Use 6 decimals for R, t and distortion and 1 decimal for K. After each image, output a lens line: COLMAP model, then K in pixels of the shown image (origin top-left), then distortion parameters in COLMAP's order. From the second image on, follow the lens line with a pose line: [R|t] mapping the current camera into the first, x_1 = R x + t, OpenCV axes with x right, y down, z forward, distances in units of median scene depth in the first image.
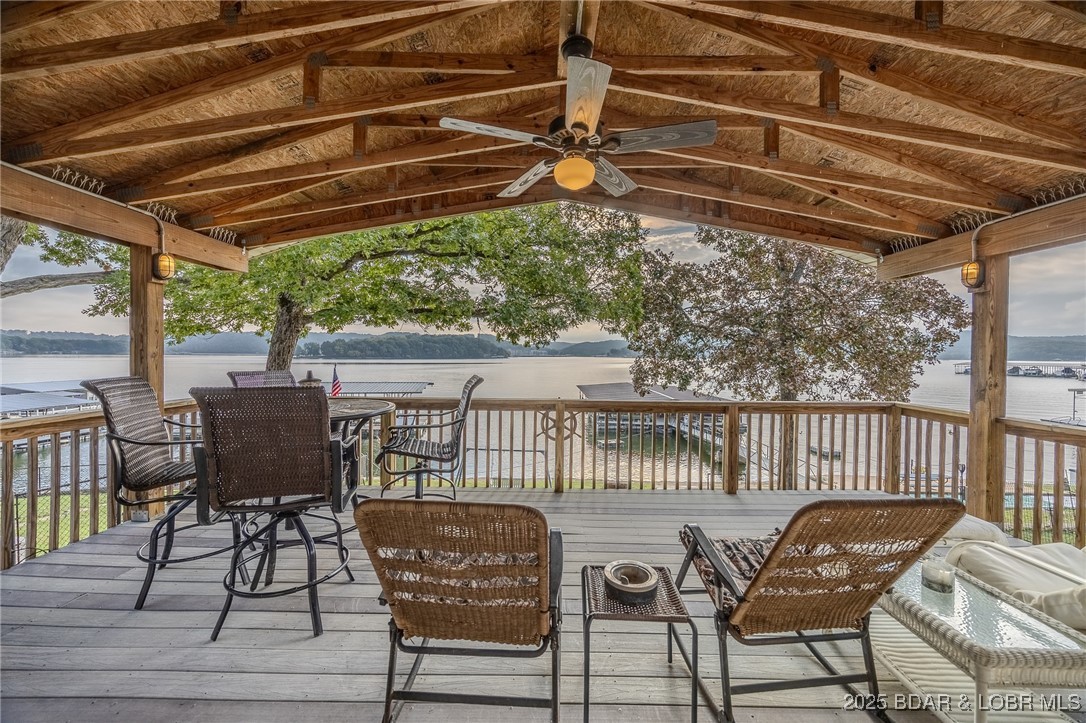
lens RADIAL K [[413.8, 0, 543.1], [0, 413.8, 358.7], [0, 0, 1]] dist [-0.000969, -0.000648]
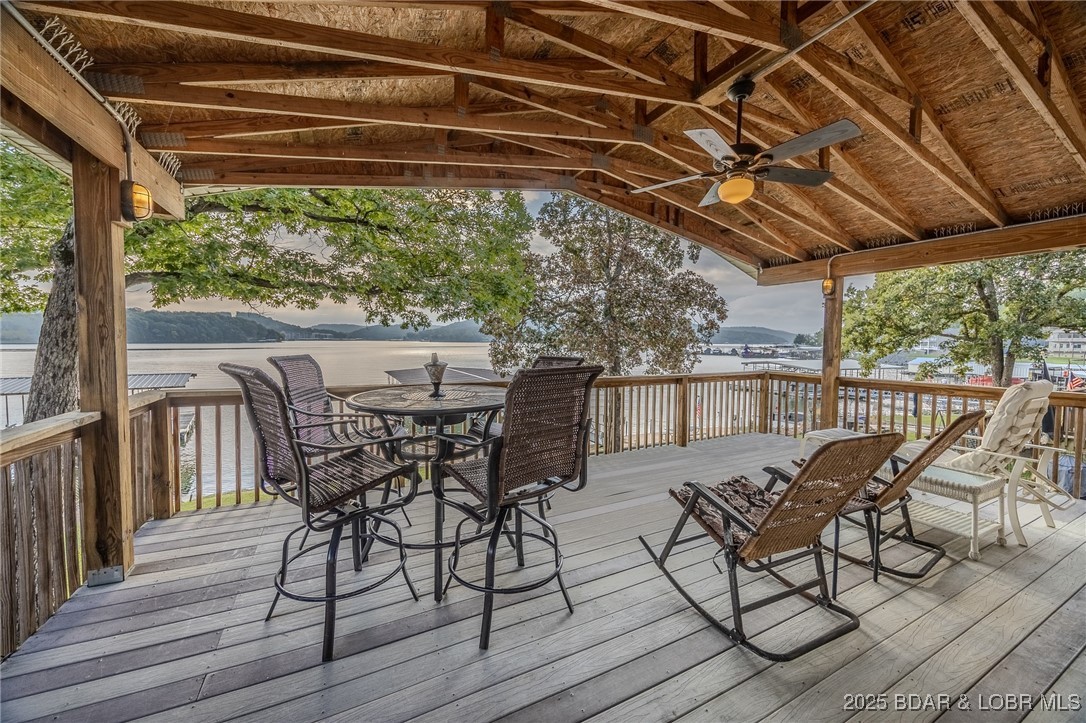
lens RADIAL K [[413.8, 0, 545.0], [0, 413.8, 358.7], [0, 0, 1]] dist [-0.000969, -0.000648]
pose [[0.886817, -0.019527, 0.461707, -0.590190], [0.001449, 0.999219, 0.039478, 0.005211], [-0.462118, -0.034341, 0.886153, 0.083802]]
